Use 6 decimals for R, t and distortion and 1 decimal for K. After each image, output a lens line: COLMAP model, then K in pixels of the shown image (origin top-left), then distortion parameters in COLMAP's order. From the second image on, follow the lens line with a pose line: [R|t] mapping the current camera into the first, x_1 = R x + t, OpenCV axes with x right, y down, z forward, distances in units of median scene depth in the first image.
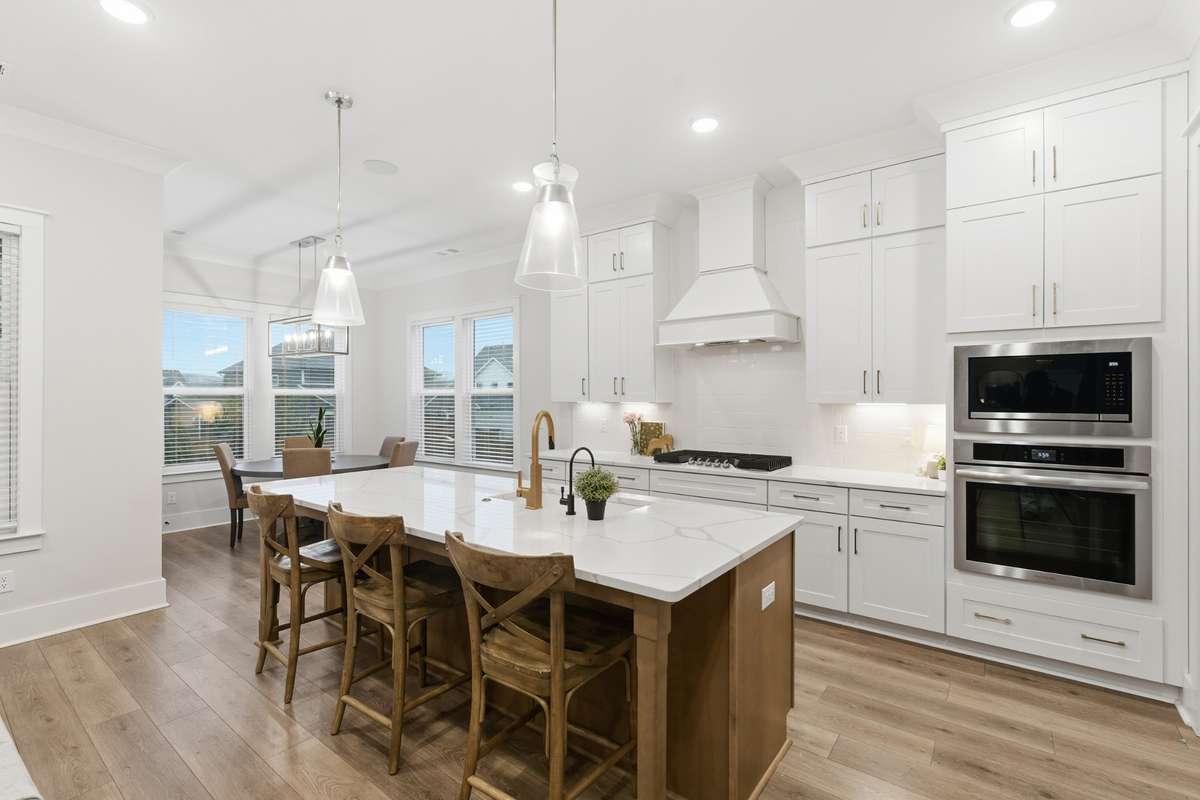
lens RADIAL K [[527.5, 0, 600.6], [0, 527.5, 399.7], [0, 0, 1]] dist [-0.000022, 0.000003]
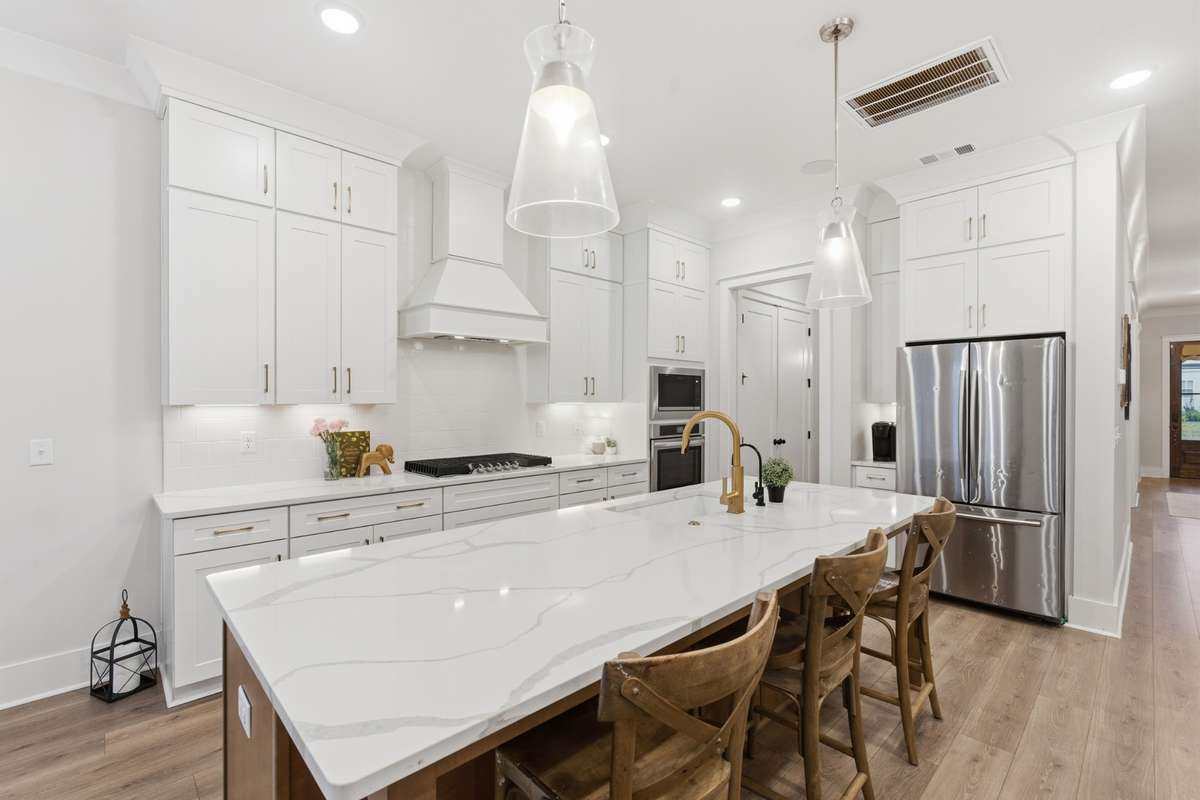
lens RADIAL K [[527.5, 0, 600.6], [0, 527.5, 399.7], [0, 0, 1]] dist [-0.000022, 0.000003]
pose [[0.159613, -0.002011, 0.987178, -0.937015], [0.001010, 0.999998, 0.001874, -0.002251], [-0.987179, 0.000698, 0.159615, 0.916262]]
